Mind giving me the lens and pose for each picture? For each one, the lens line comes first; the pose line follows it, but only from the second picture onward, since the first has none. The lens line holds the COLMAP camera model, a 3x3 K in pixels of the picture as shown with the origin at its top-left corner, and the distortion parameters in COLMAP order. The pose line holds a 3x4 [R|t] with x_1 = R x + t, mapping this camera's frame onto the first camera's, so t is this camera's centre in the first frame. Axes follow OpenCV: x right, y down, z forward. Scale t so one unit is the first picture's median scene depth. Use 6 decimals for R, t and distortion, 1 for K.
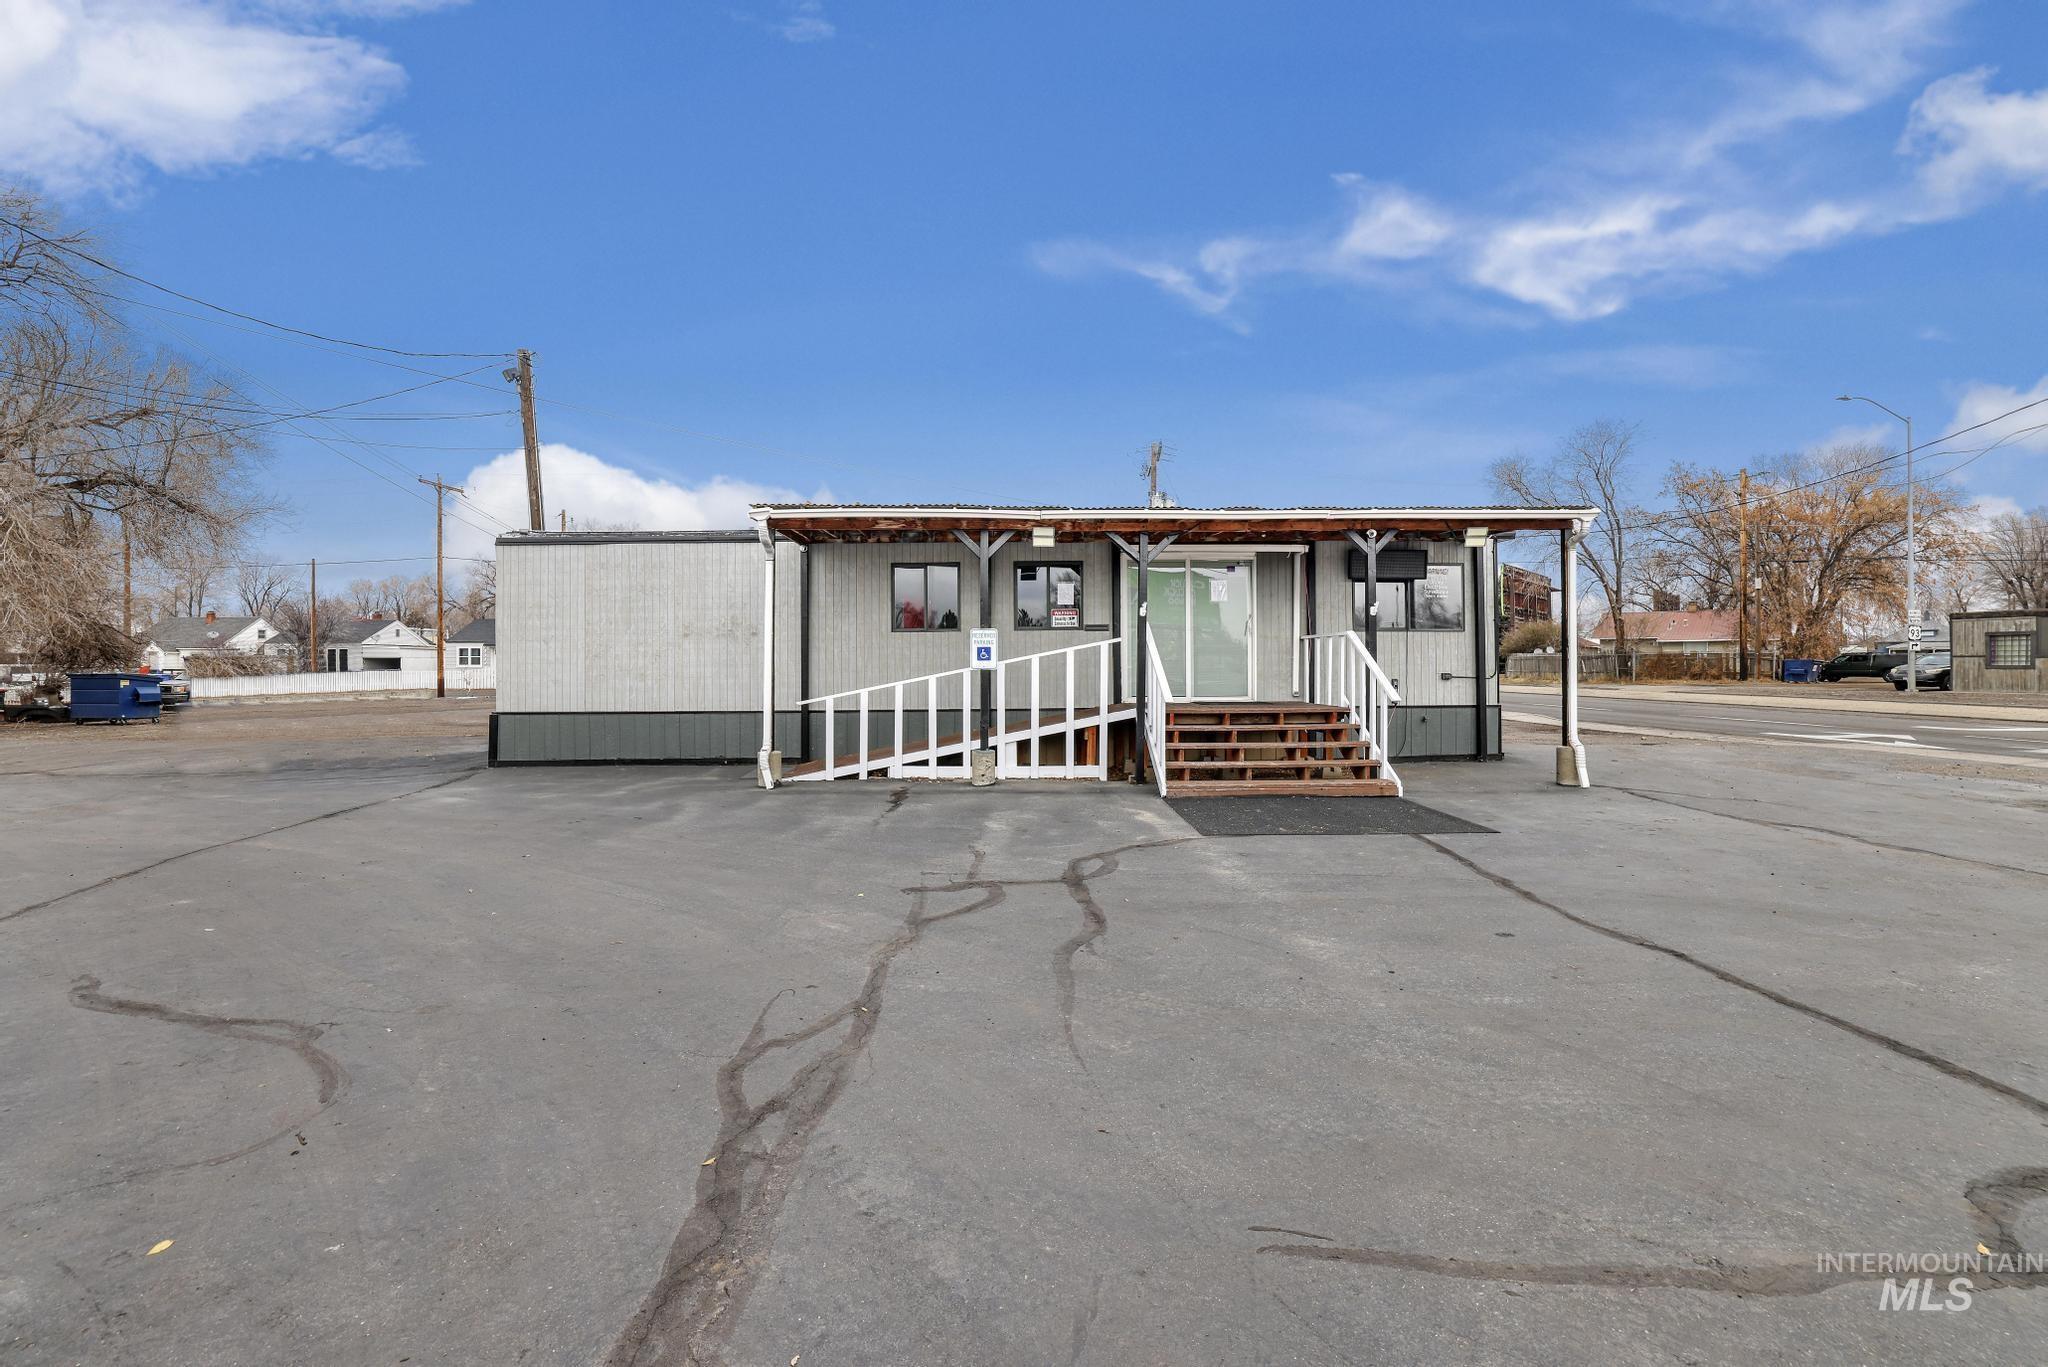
lens RADIAL K [[899.2, 0, 993.5], [0, 899.2, 667.1], [0, 0, 1]] dist [-0.037965, 0.014437]
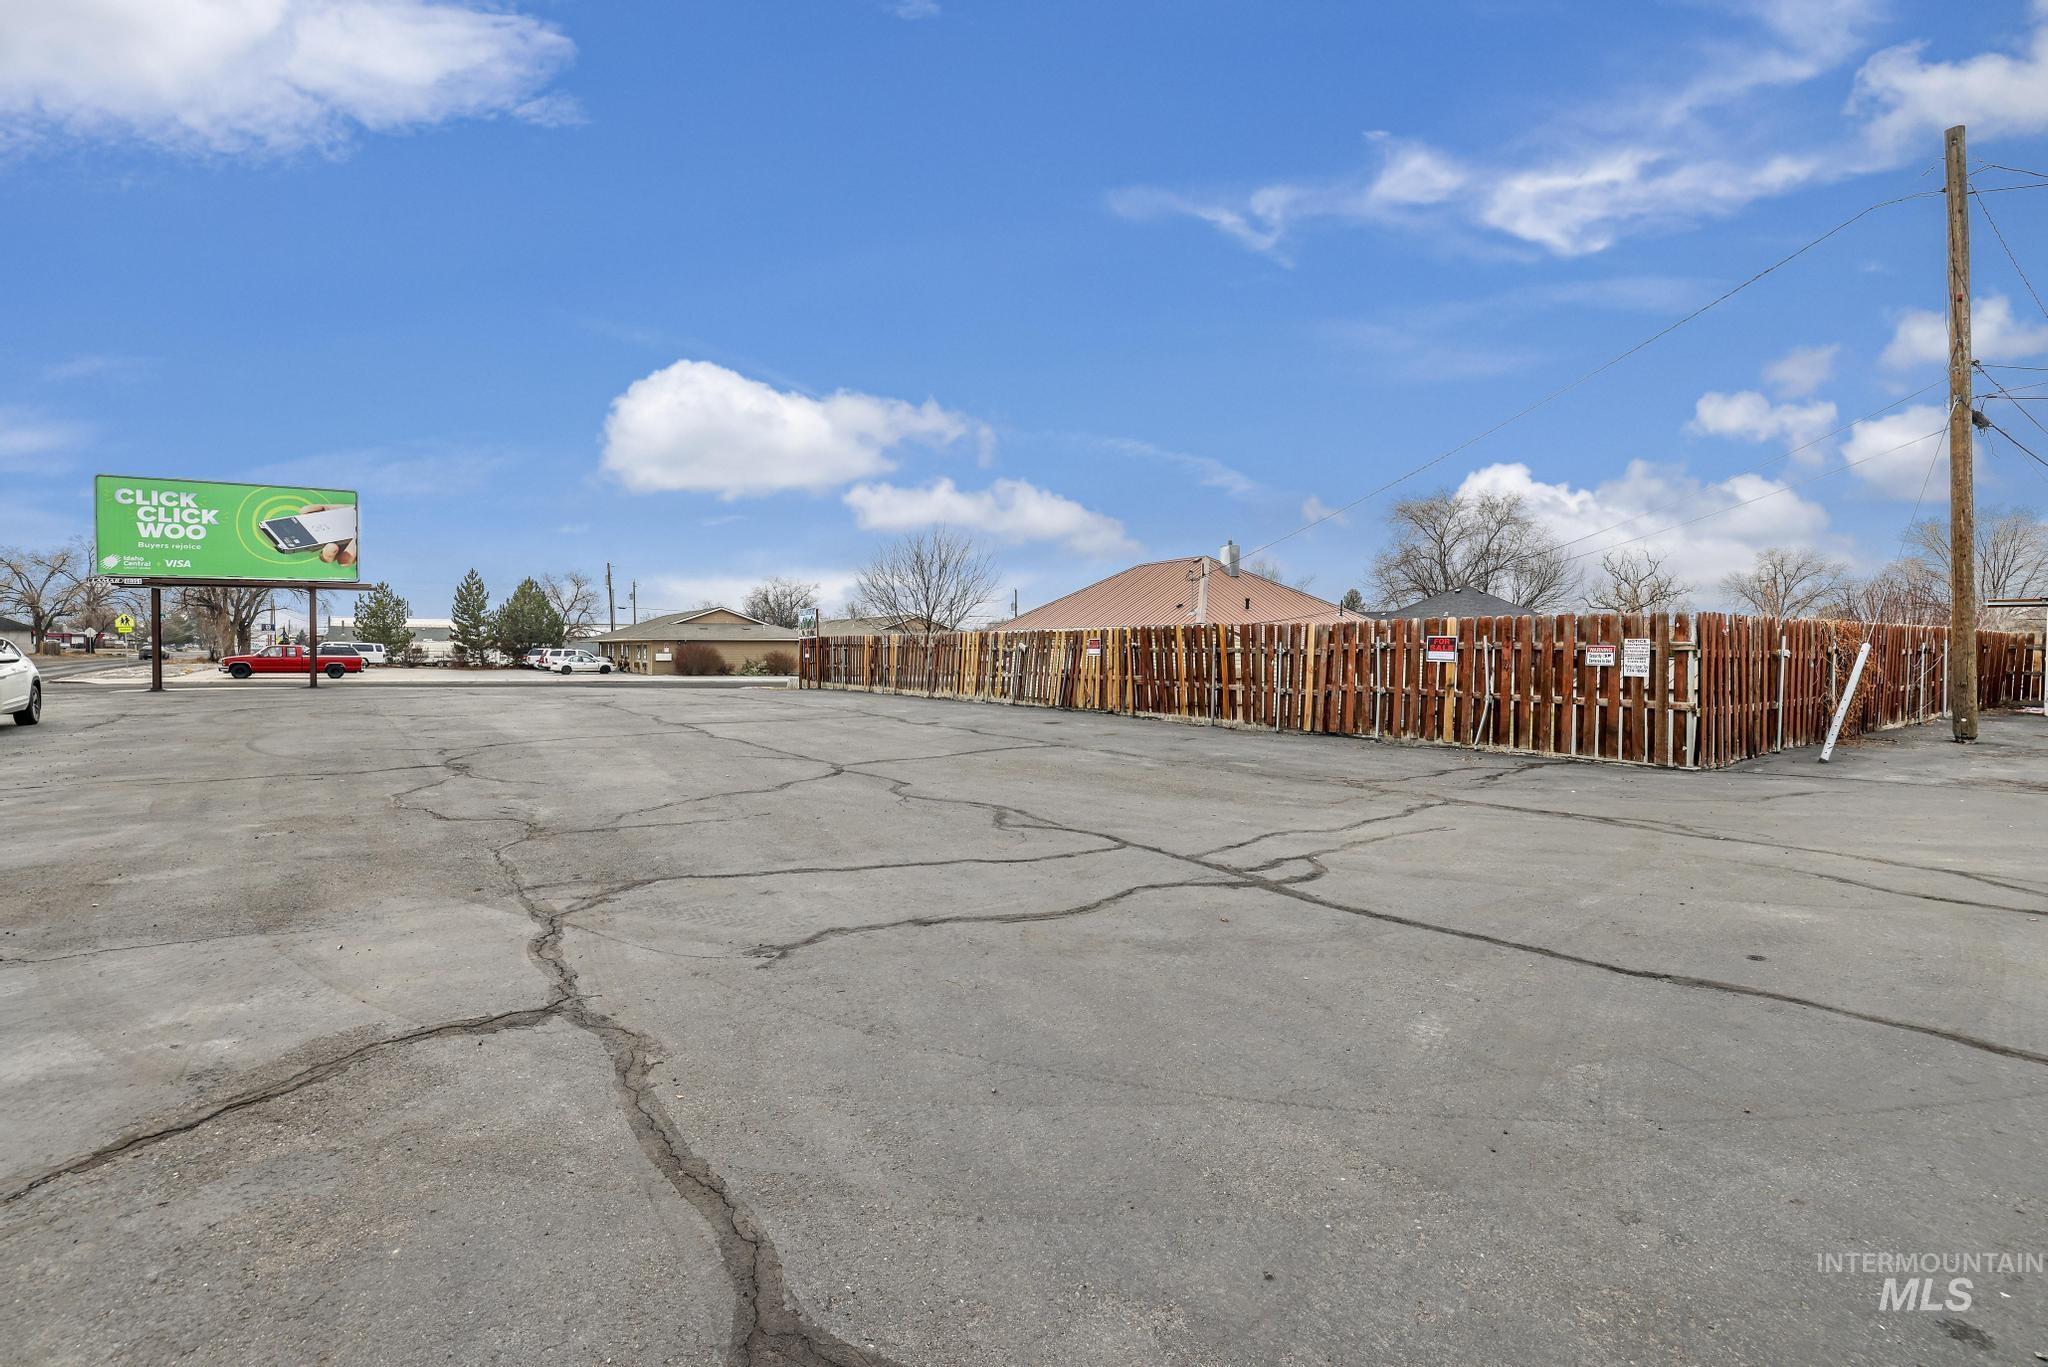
lens RADIAL K [[900.3, 0, 991.3], [0, 900.3, 646.1], [0, 0, 1]] dist [-0.039393, 0.013551]
pose [[-0.799796, -0.000409, -0.600271, 0.696060], [-0.004113, 0.999980, 0.004799, -0.003703], [0.600257, 0.006307, -0.799782, 0.505005]]
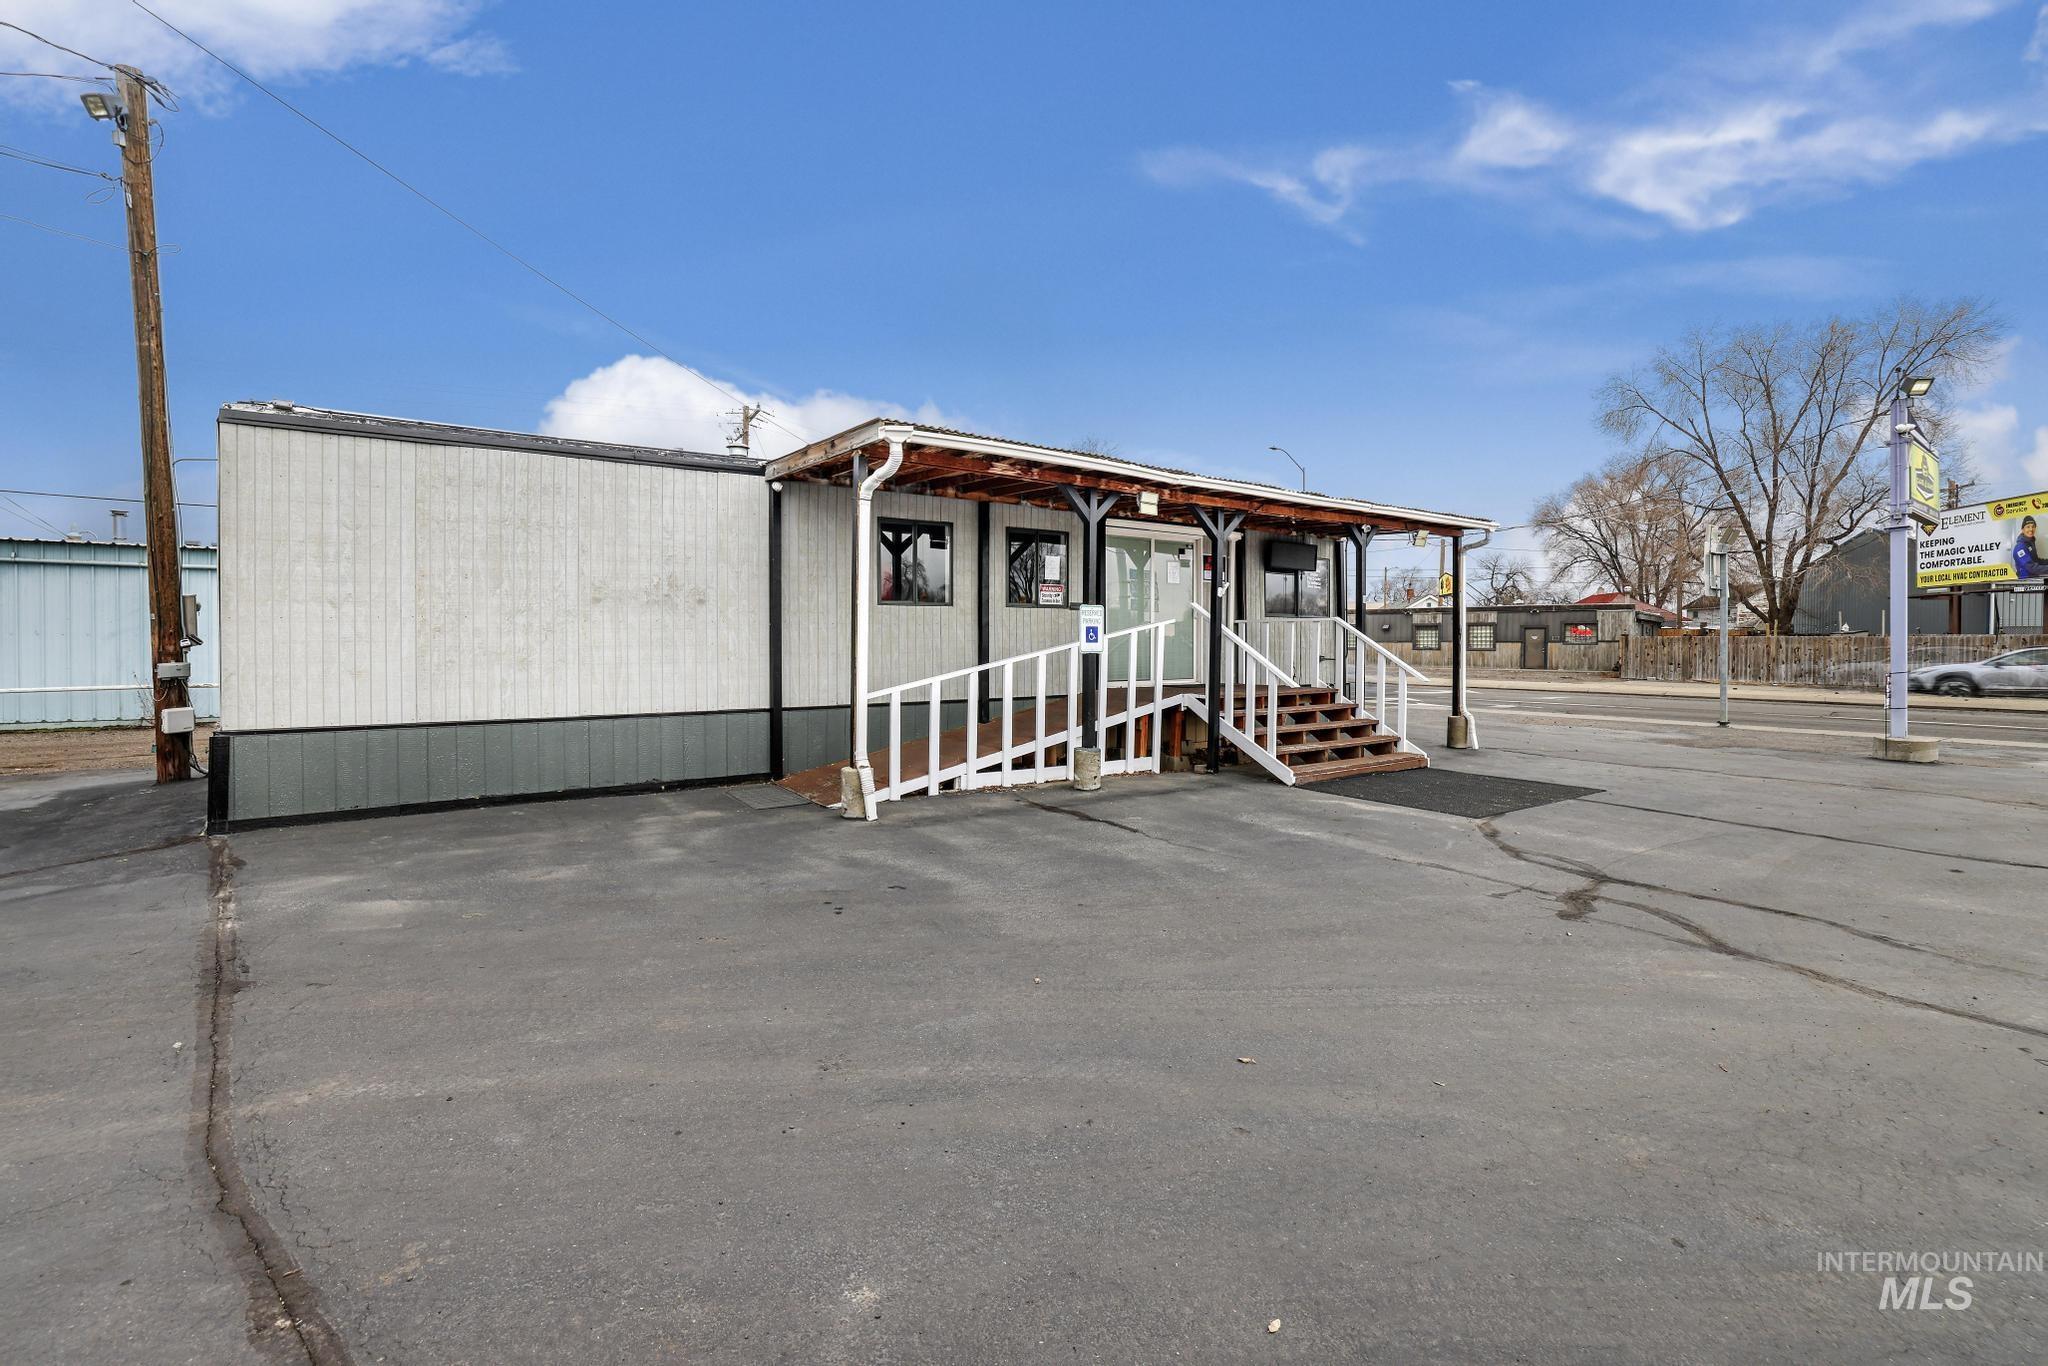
lens RADIAL K [[904.5, 0, 993.6], [0, 904.5, 653.2], [0, 0, 1]] dist [-0.037163, 0.013926]
pose [[0.824539, -0.001254, 0.565804, -0.502012], [-0.003207, 0.999971, 0.006889, -0.002217], [-0.565796, -0.007495, 0.824511, 0.305335]]
